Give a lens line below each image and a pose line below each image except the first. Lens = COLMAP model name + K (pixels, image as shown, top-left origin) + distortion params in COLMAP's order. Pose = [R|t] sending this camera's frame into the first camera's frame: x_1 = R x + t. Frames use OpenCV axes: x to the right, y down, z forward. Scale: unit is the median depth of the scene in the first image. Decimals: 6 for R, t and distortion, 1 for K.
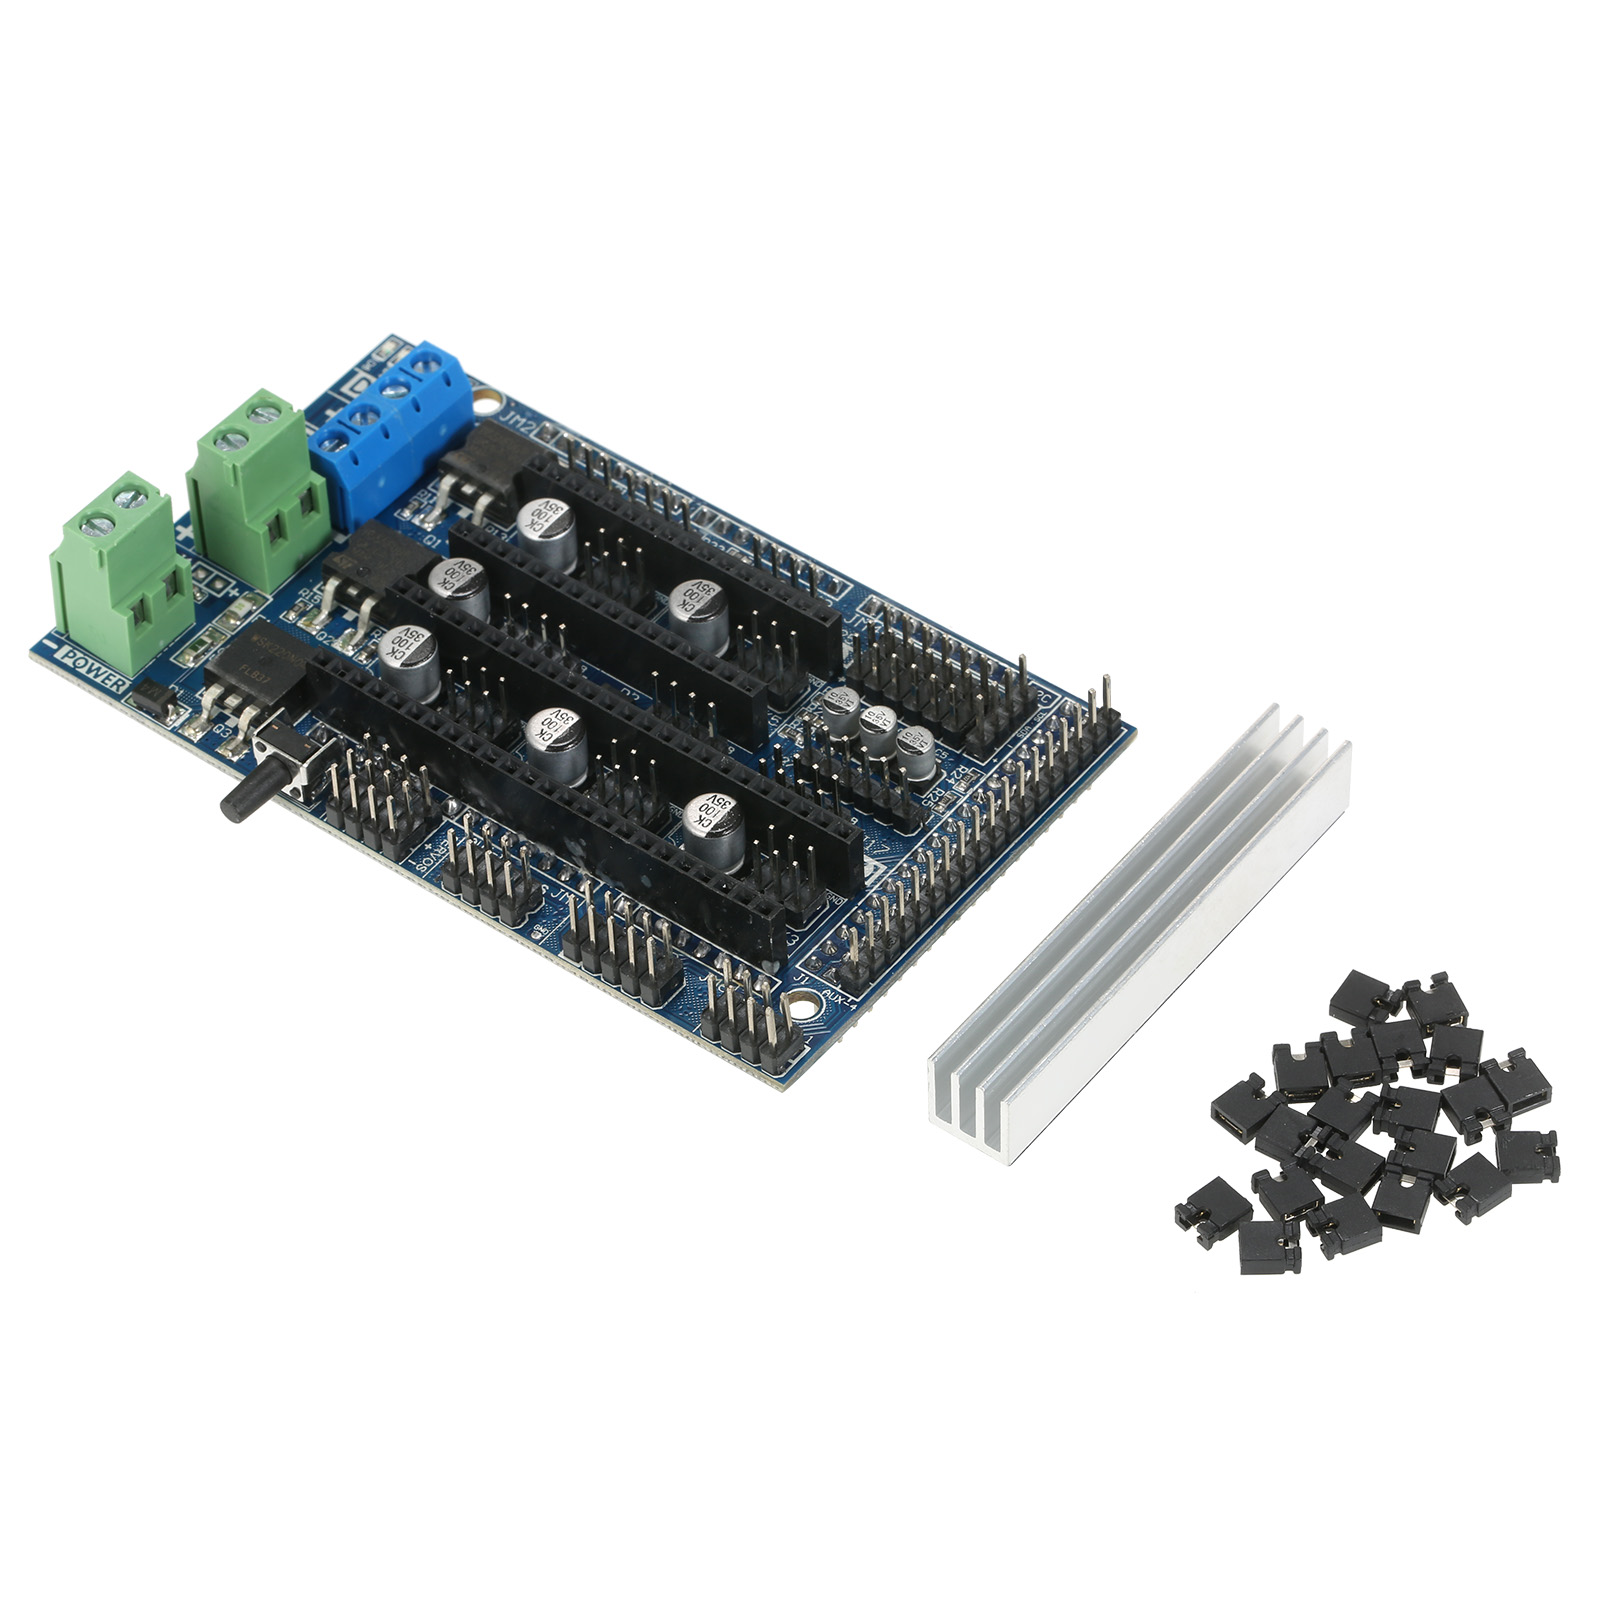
lens RADIAL K [[6588.0, 0, 800.5], [0, 6588.0, 800.5], [0, 0, 1]] dist [0.097622, 2.781567]
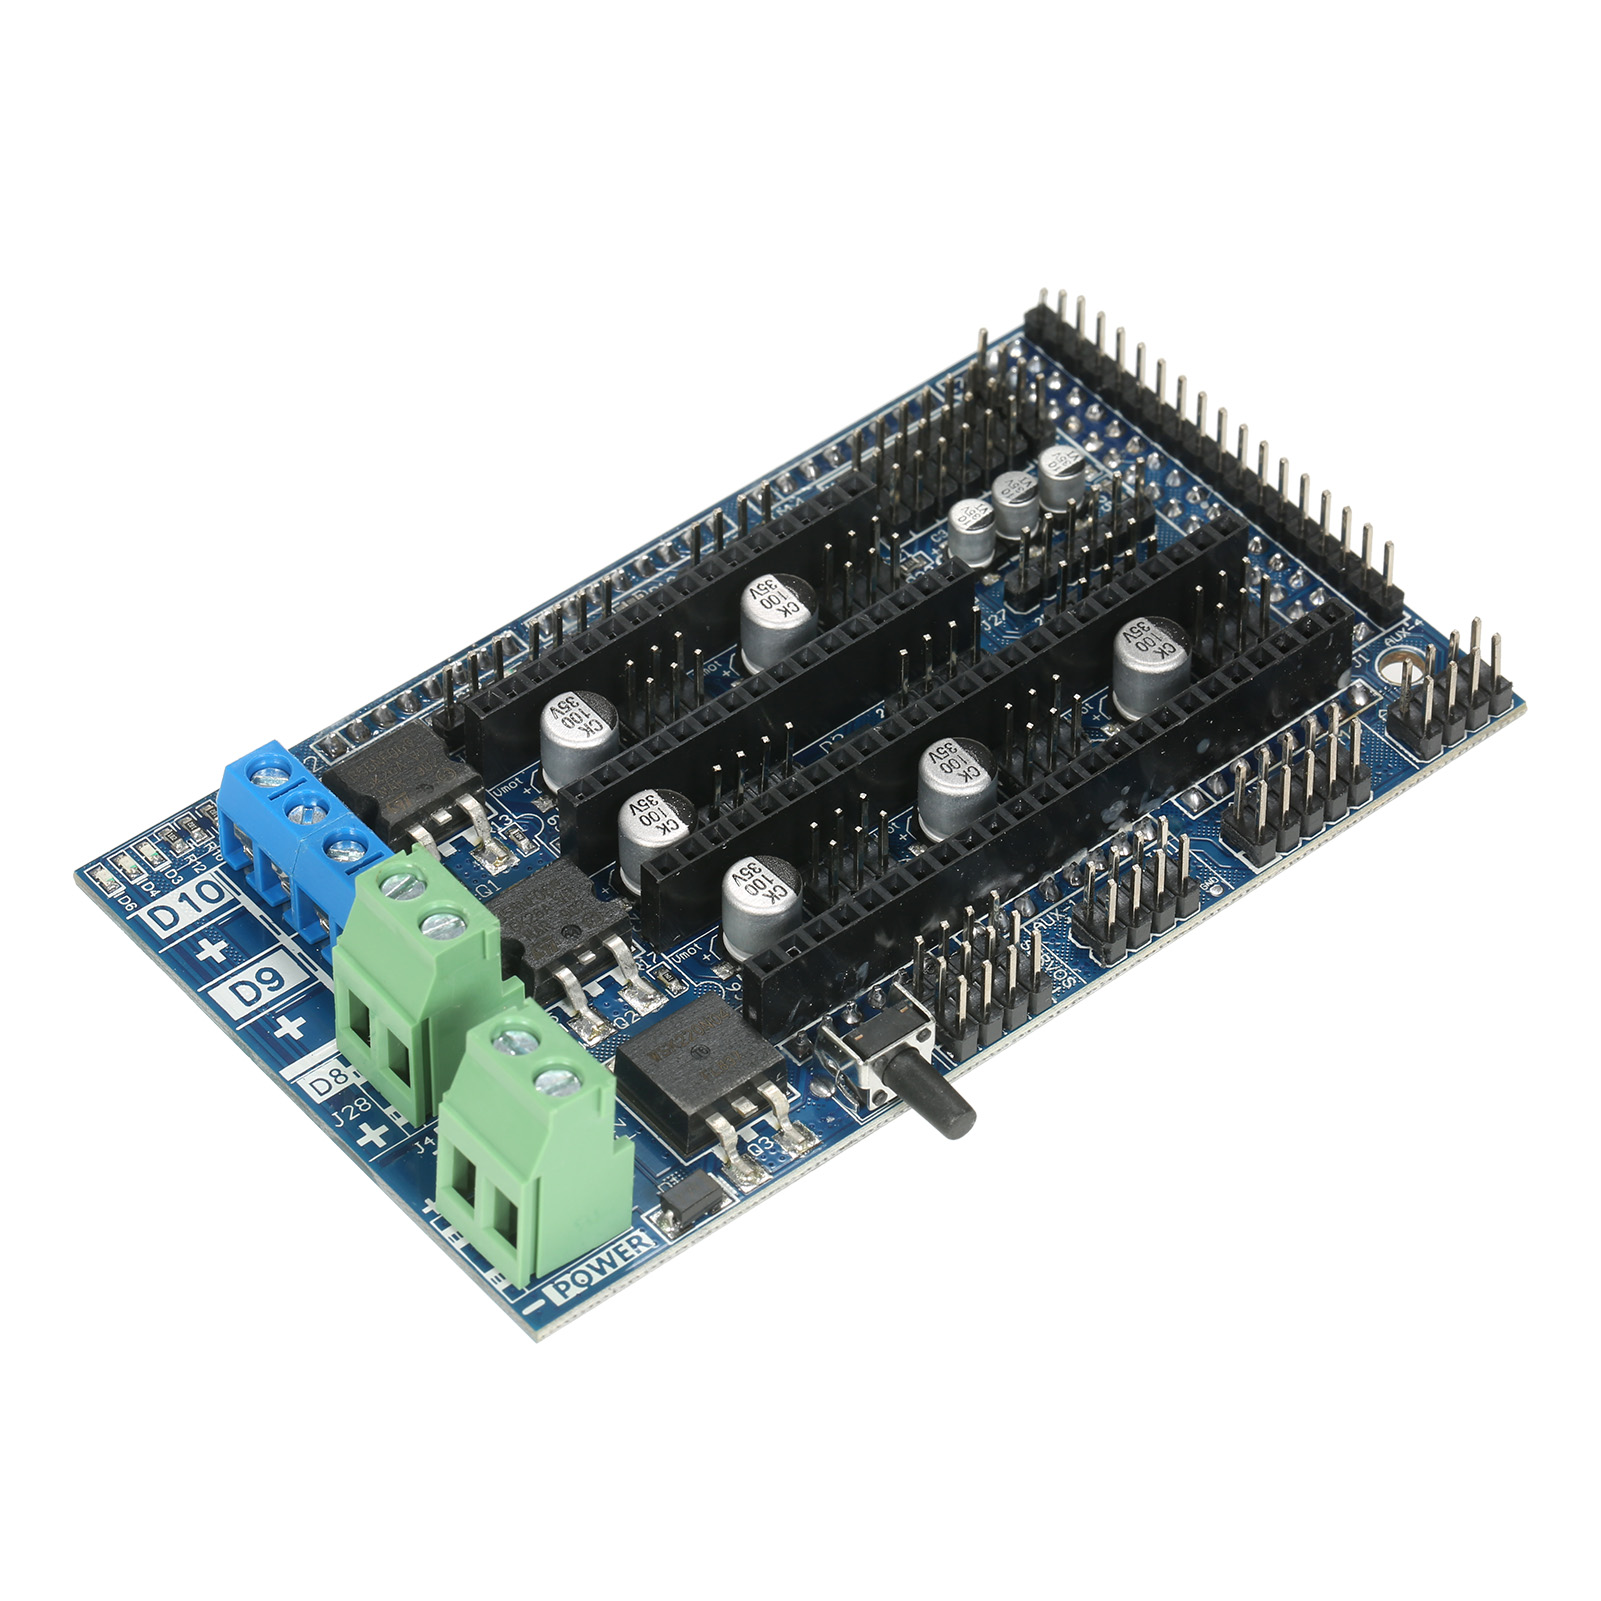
lens RADIAL K [[6588.0, 0, 800.5], [0, 6588.0, 800.5], [0, 0, 1]] dist [0.097622, 2.781567]
pose [[0.218621, -0.694535, 0.685438, -0.565954], [0.715407, 0.591786, 0.371460, -0.304243], [-0.663625, 0.409158, 0.626252, 0.527885]]
